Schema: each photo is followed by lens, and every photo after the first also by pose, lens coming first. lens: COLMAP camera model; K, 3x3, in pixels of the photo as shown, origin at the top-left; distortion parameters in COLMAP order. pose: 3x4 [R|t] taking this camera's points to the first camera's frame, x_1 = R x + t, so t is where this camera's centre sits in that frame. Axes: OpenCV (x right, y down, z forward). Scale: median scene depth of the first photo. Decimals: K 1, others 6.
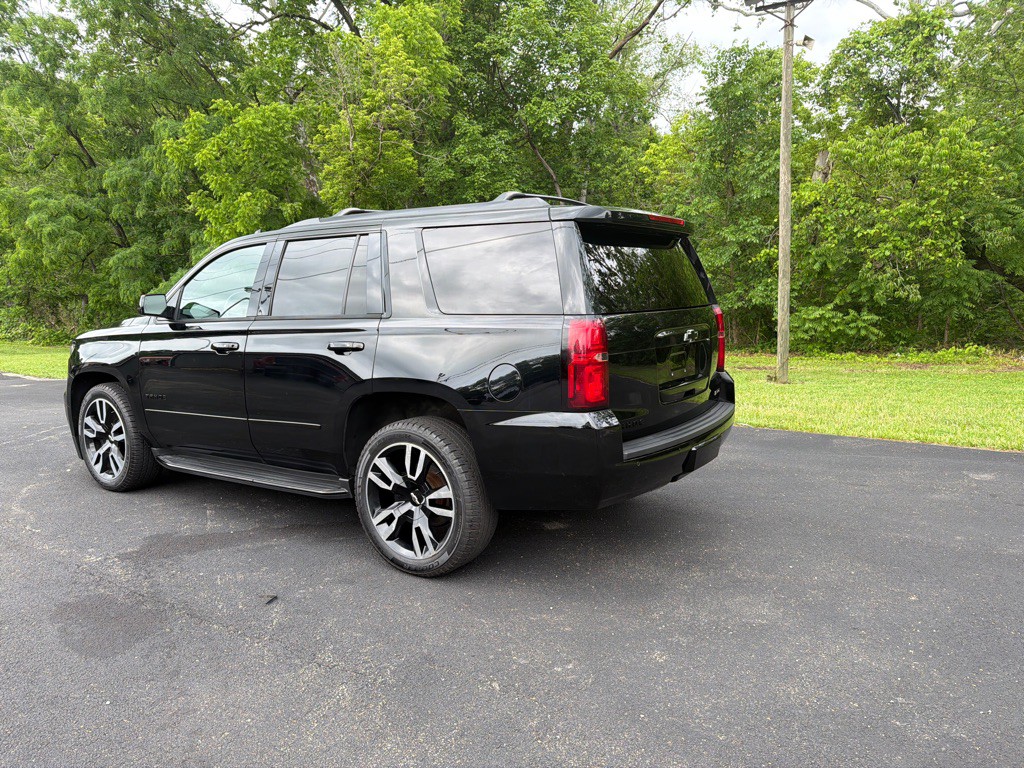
lens RADIAL K [[731.2, 0, 512.0], [0, 731.2, 384.0], [0, 0, 1]] dist [0.107353, -0.169486]
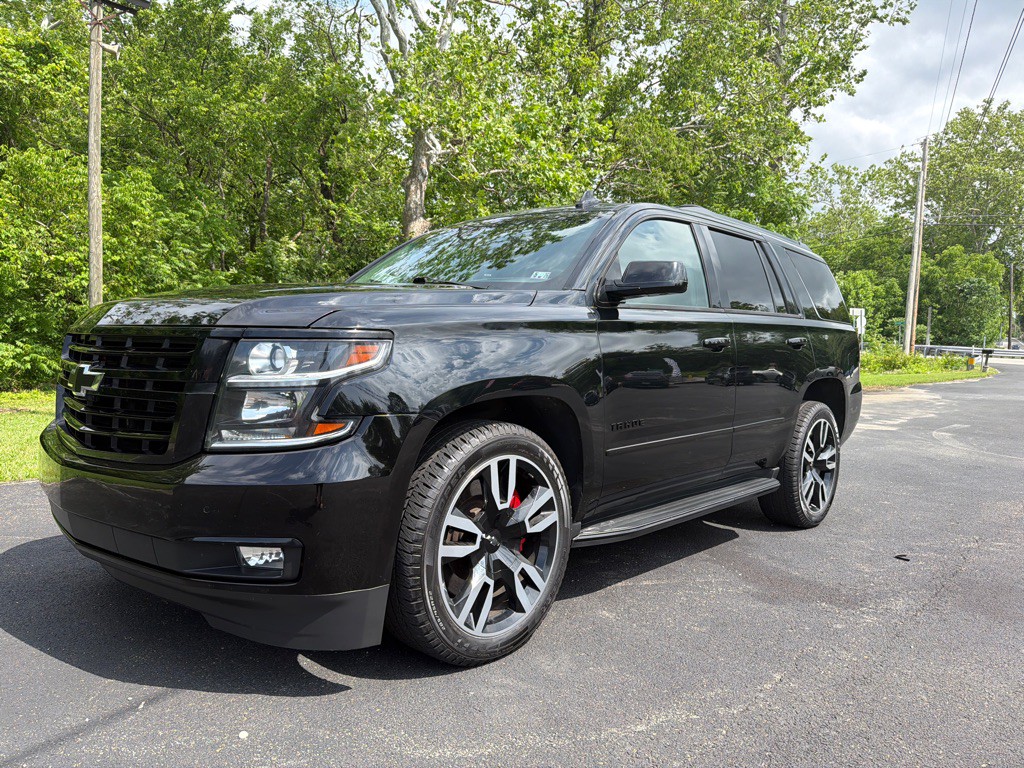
lens RADIAL K [[739.0, 0, 508.8], [0, 739.0, 383.0], [0, 0, 1]] dist [0.005513, -0.006347]
pose [[0.109476, -0.023550, 0.993710, -1.344390], [0.096196, 0.995278, 0.012989, -0.041108], [-0.989324, 0.094169, 0.111224, 1.255646]]
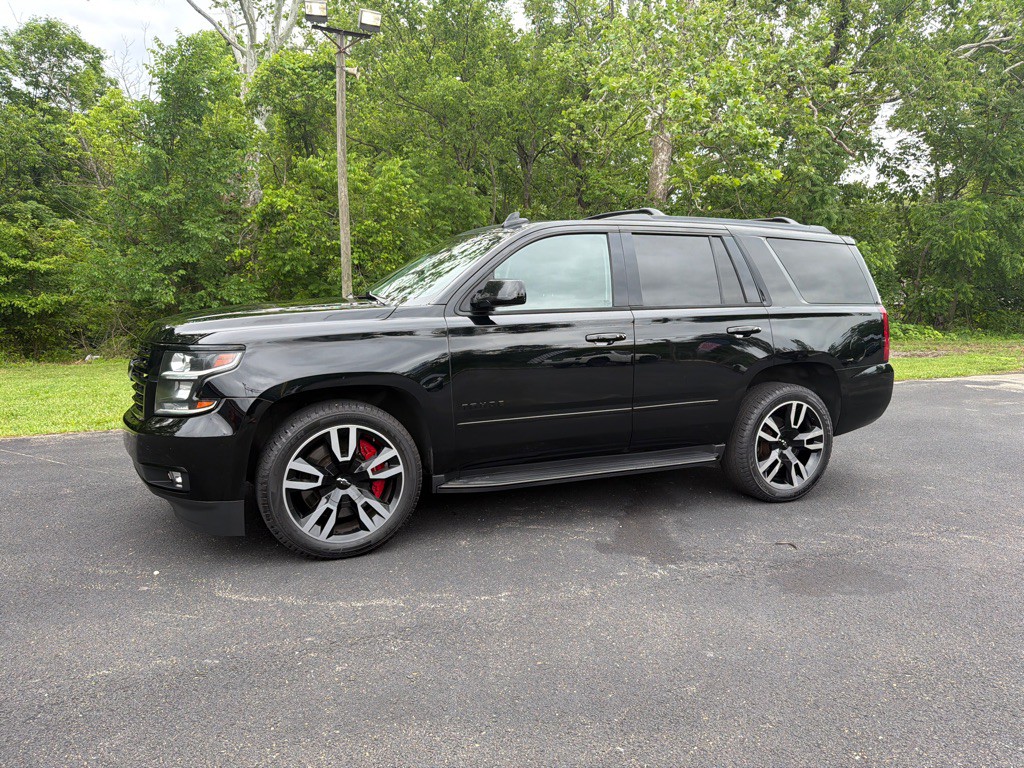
lens RADIAL K [[731.2, 0, 512.0], [0, 731.2, 384.0], [0, 0, 1]] dist [0.107353, -0.169486]
pose [[0.509434, -0.081377, 0.856653, -1.406897], [0.084320, 0.995448, 0.044419, -0.047634], [-0.856368, 0.049605, 0.513977, 0.684334]]
